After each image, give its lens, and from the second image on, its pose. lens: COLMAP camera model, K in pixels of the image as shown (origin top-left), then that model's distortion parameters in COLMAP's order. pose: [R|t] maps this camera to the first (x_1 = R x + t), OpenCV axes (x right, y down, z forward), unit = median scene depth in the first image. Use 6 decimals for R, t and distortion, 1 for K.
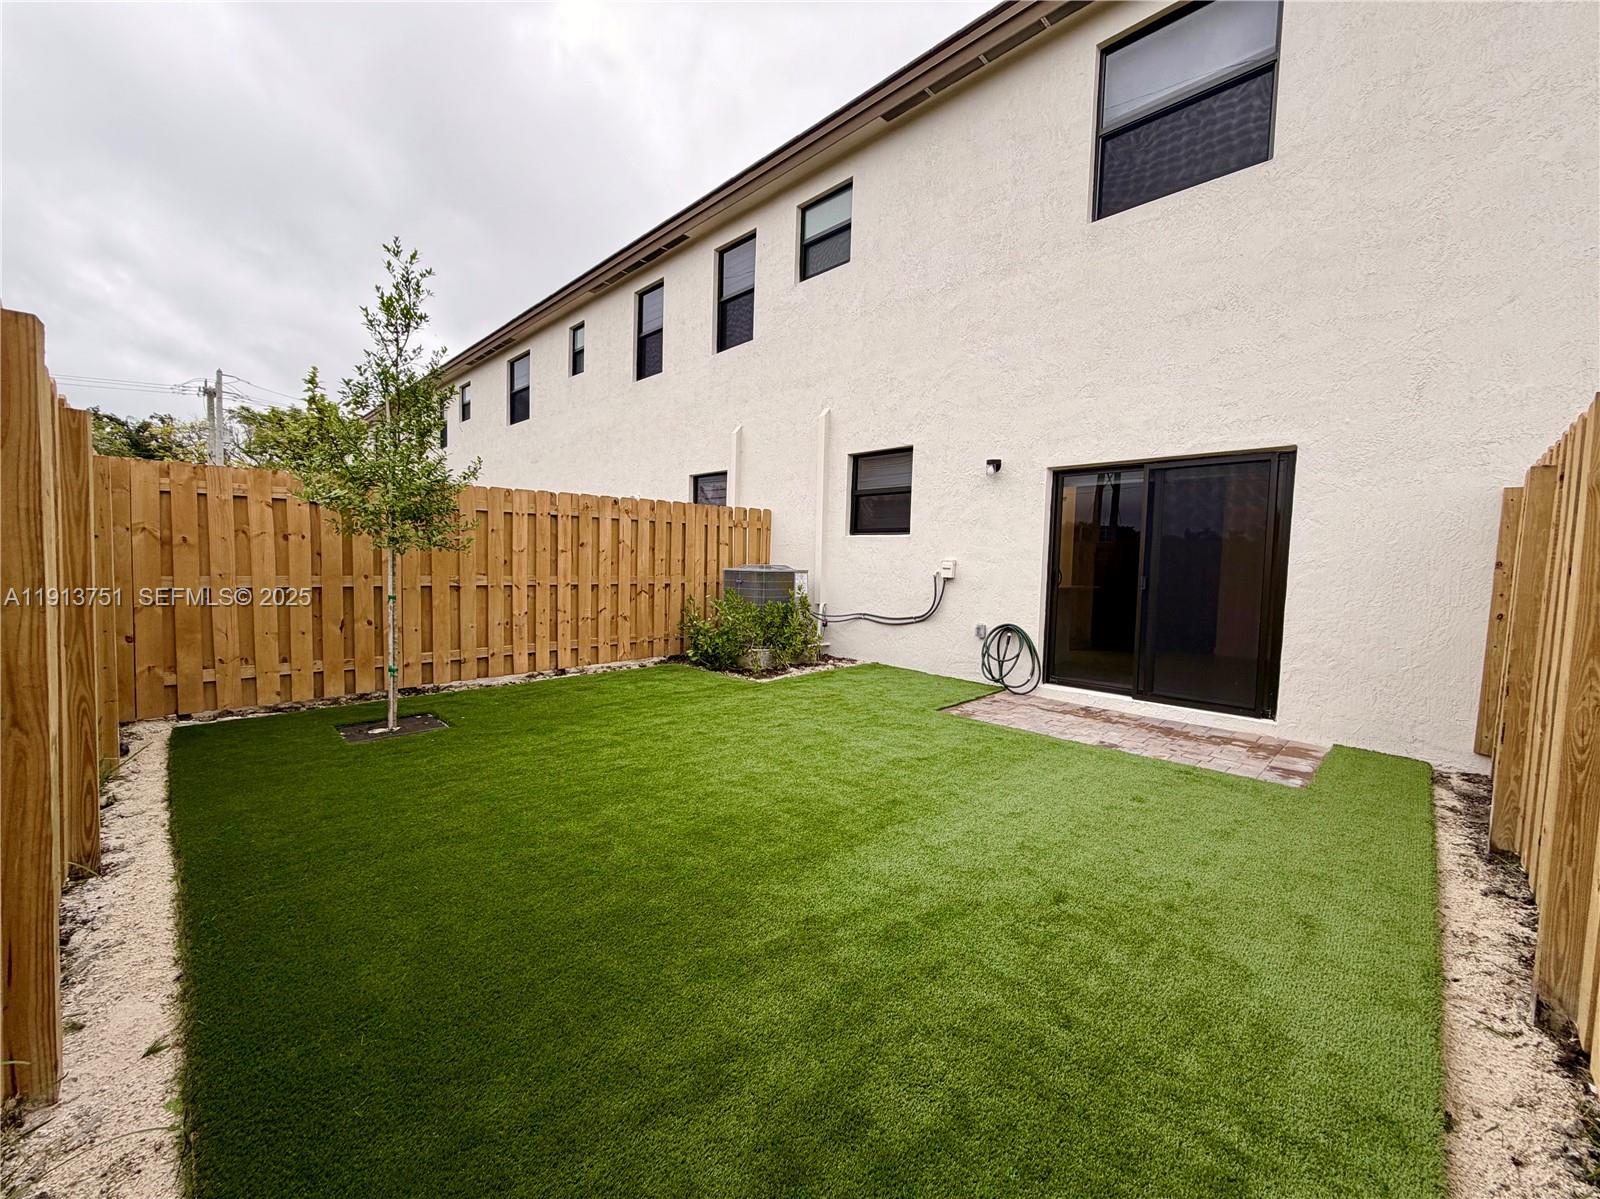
lens RADIAL K [[637.0, 0, 800.0], [0, 637.0, 599.5], [0, 0, 1]] dist [0.000315, 0.000015]
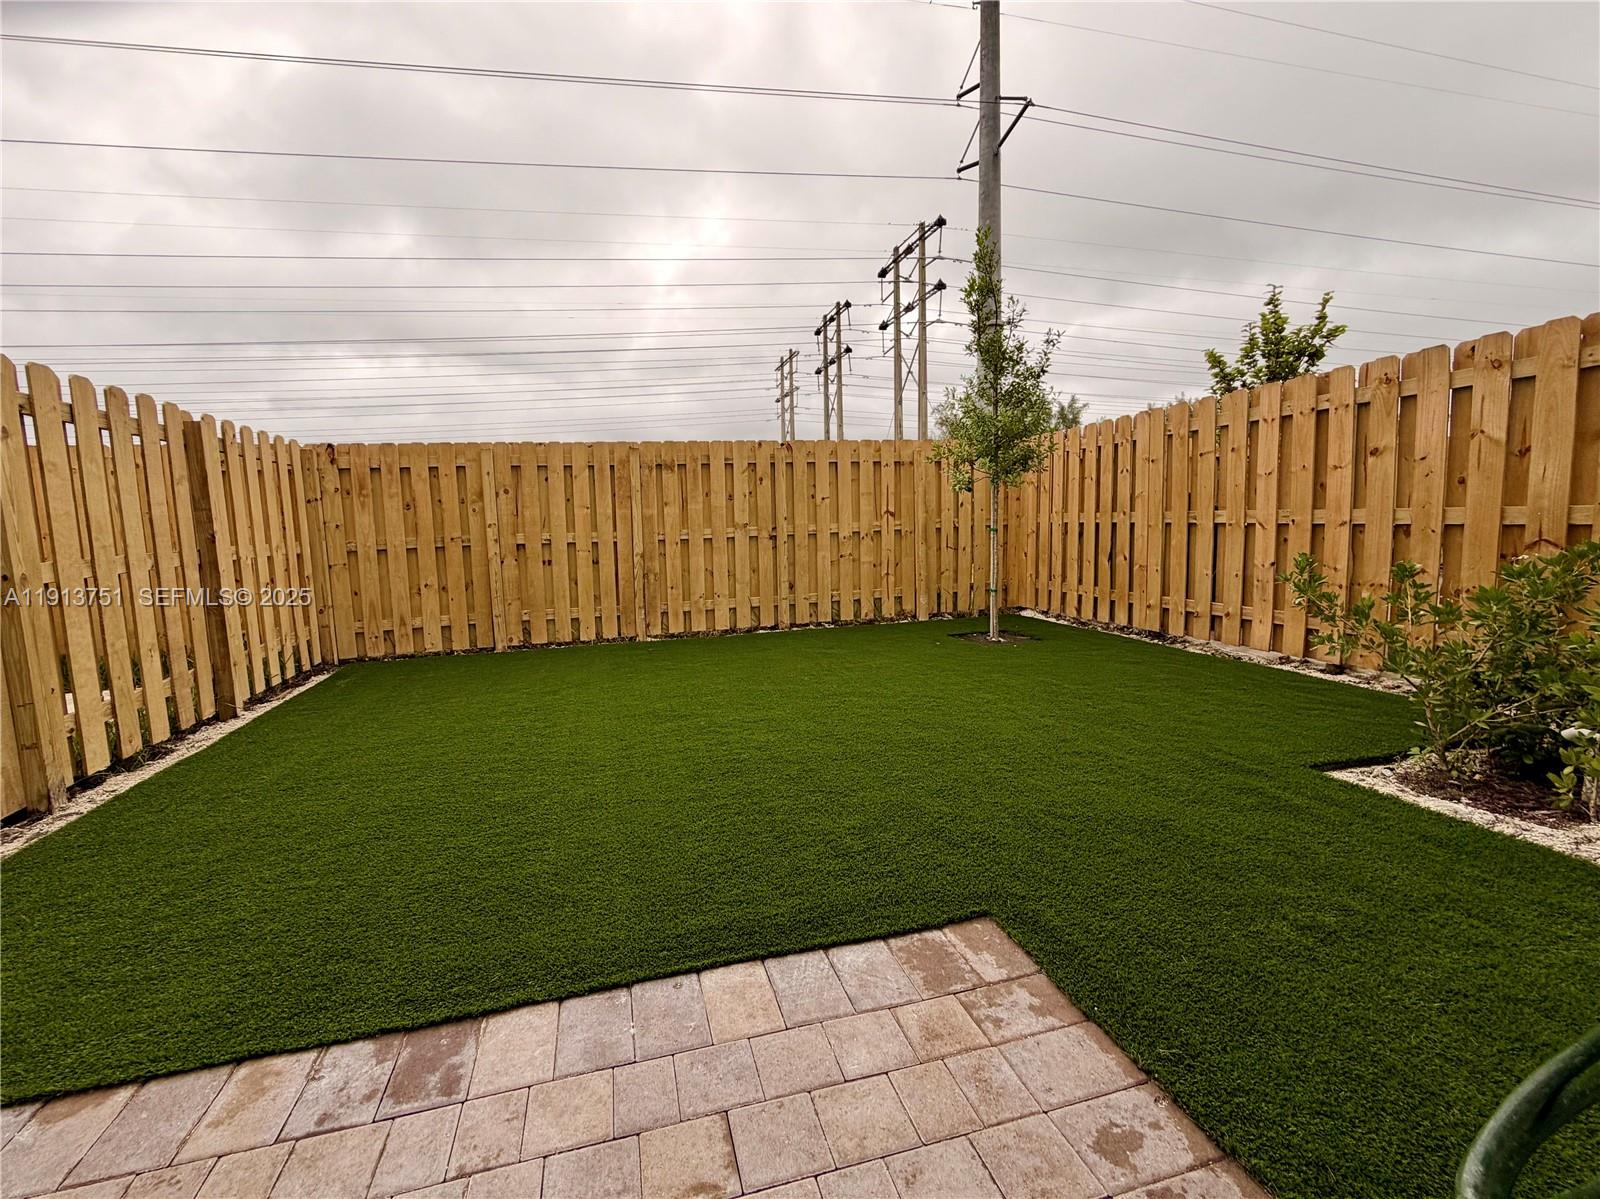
lens RADIAL K [[657.0, 0, 772.4], [0, 657.0, 578.2], [0, 0, 1]] dist [0.000288, 0.000103]
pose [[-0.502543, 0.075583, -0.861242, 0.490667], [-0.033439, 0.993727, 0.106721, -0.023468], [0.863905, 0.082431, -0.496863, 0.966255]]
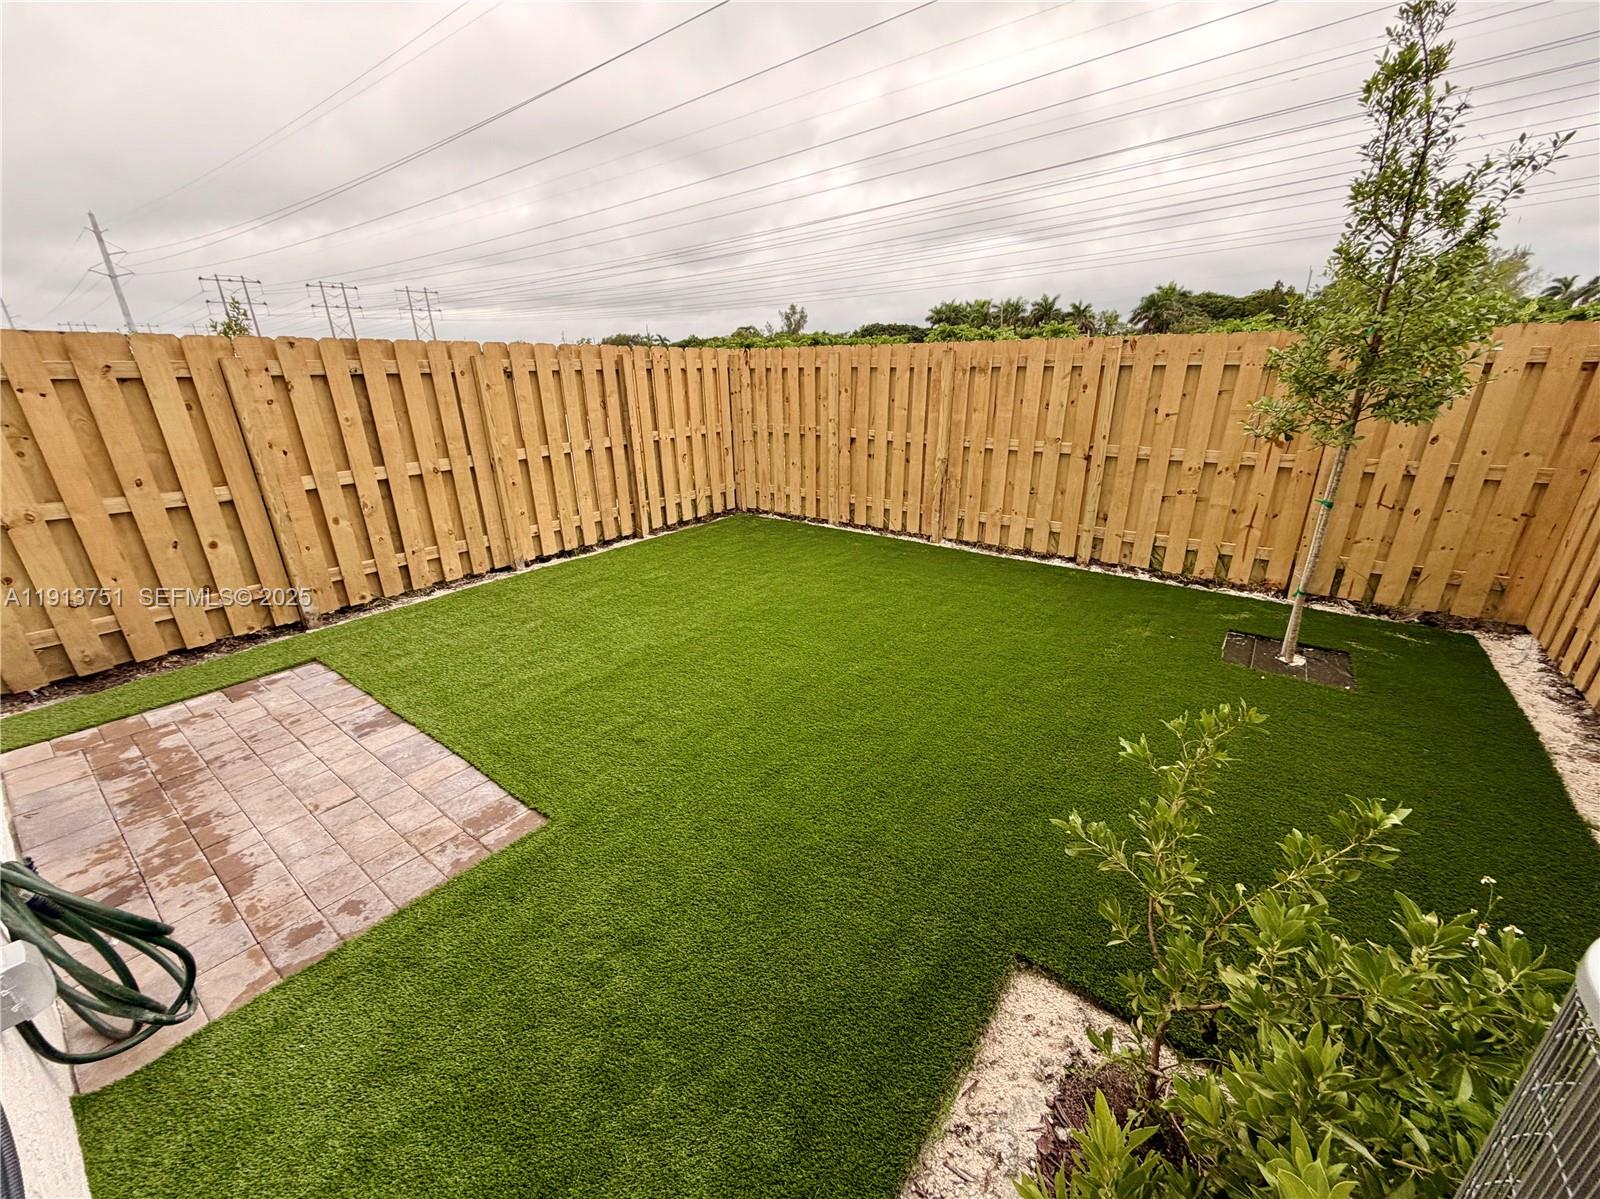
lens RADIAL K [[637.0, 0, 800.0], [0, 637.0, 599.5], [0, 0, 1]] dist [0.000315, 0.000015]
pose [[-0.988283, 0.042493, -0.146597, 0.085679], [-0.020416, 0.915030, 0.402869, -0.148137], [0.151260, 0.401141, -0.903441, 1.261543]]
